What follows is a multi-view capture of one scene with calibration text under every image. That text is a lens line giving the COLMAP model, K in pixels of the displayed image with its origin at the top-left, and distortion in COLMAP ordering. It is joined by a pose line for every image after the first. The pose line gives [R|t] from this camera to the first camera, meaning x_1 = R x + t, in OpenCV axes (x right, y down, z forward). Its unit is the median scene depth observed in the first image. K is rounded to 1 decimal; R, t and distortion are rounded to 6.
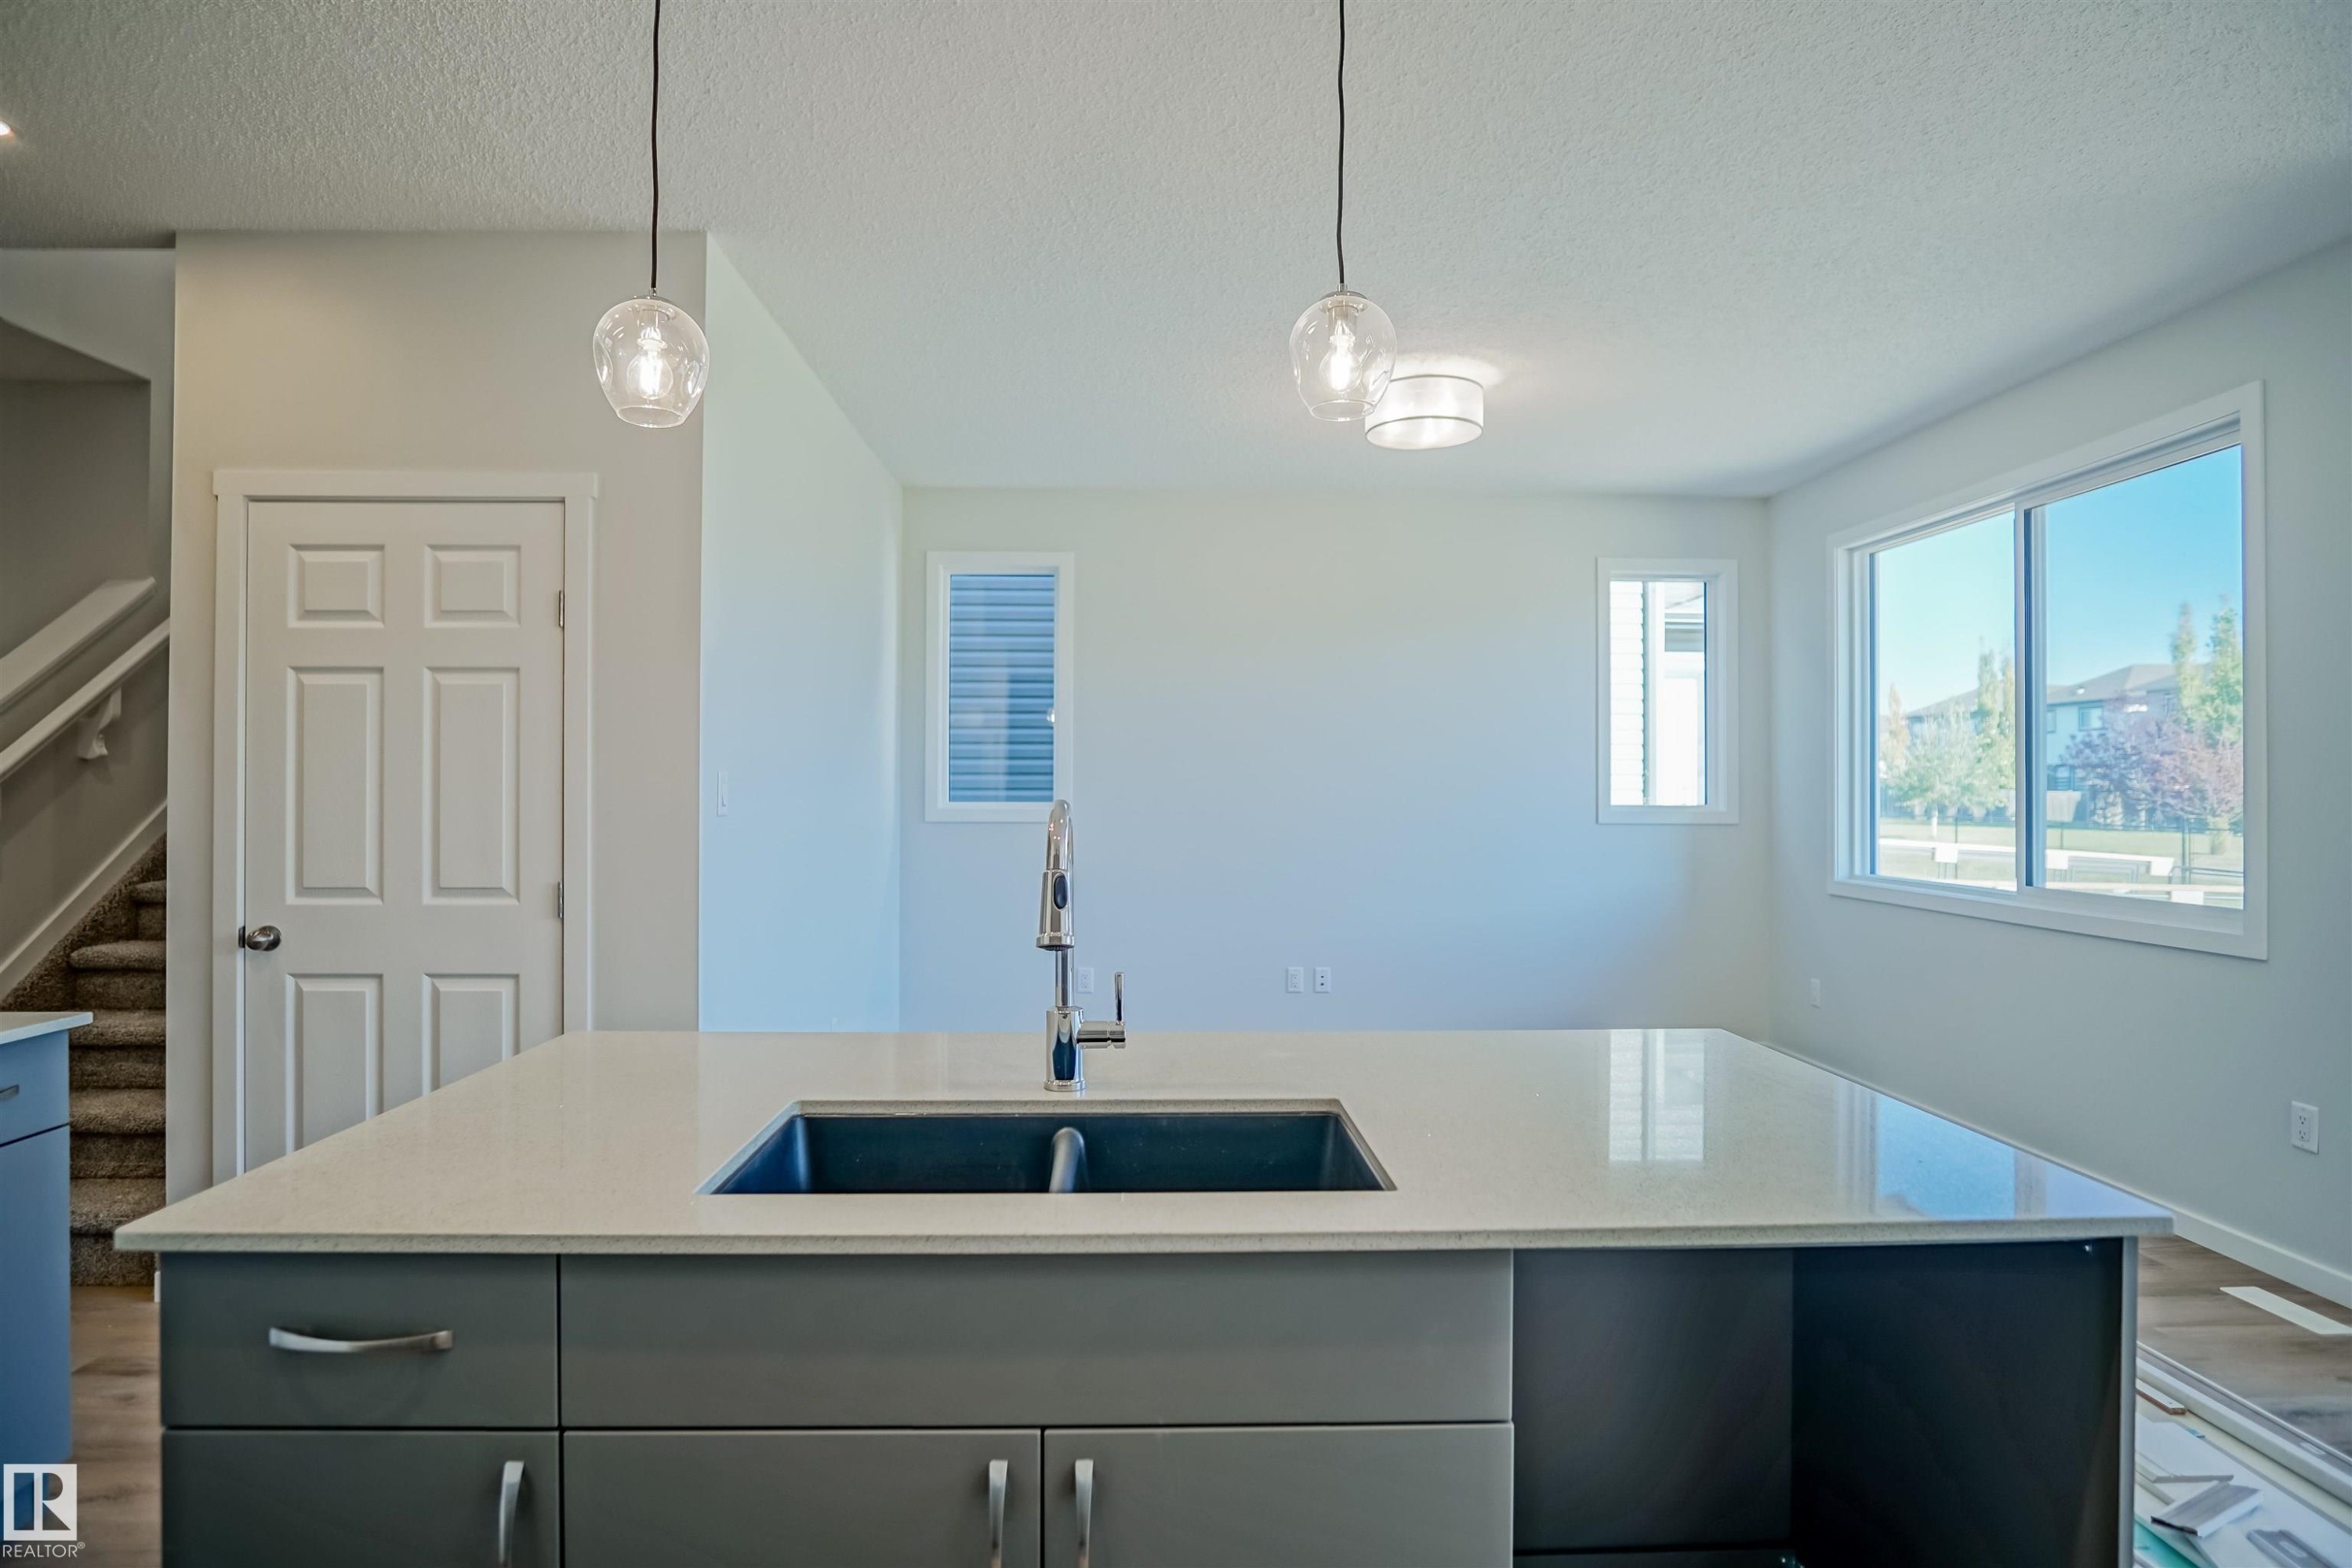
lens RADIAL K [[1294.9, 0, 1212.2], [0, 1294.9, 779.3], [0, 0, 1]] dist [-0.025171, 0.000834]
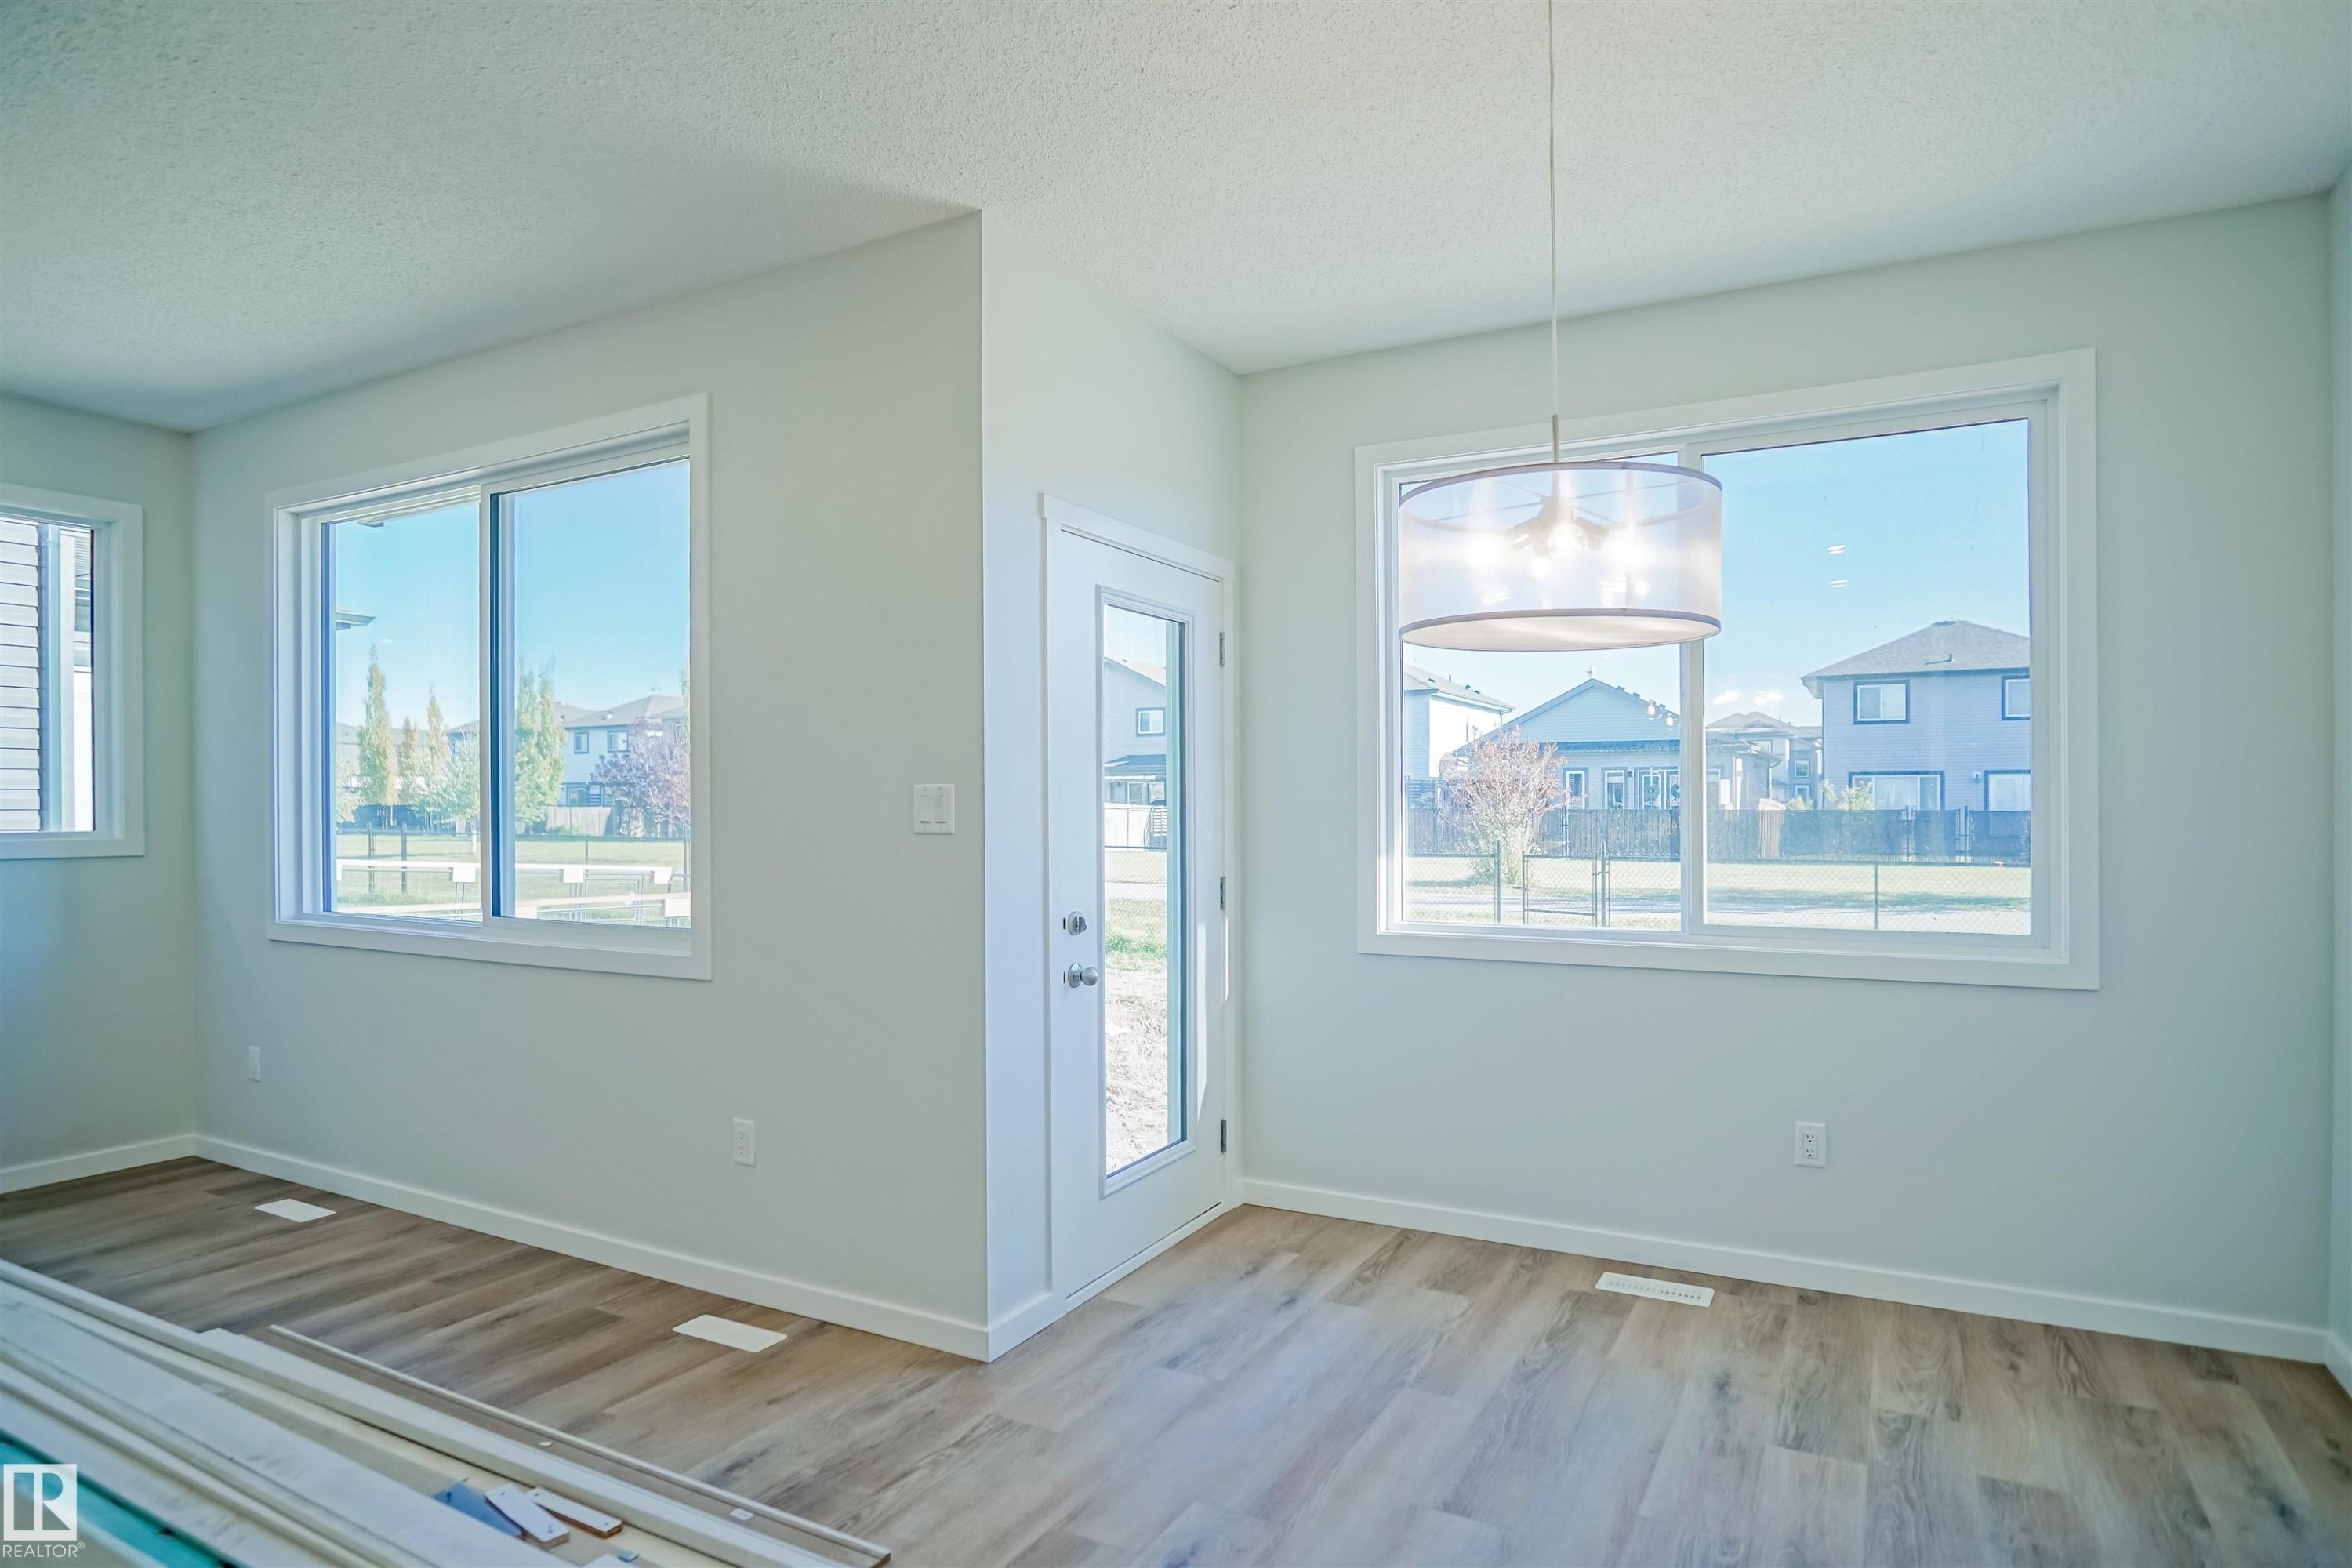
lens RADIAL K [[1261.3, 0, 1169.2], [0, 1261.3, 812.7], [0, 0, 1]] dist [-0.026553, 0.000144]
pose [[0.531199, -0.009824, 0.847190, 0.111986], [-0.001588, 0.999919, 0.012591, -0.000568], [-0.847246, -0.008034, 0.531140, 0.104853]]
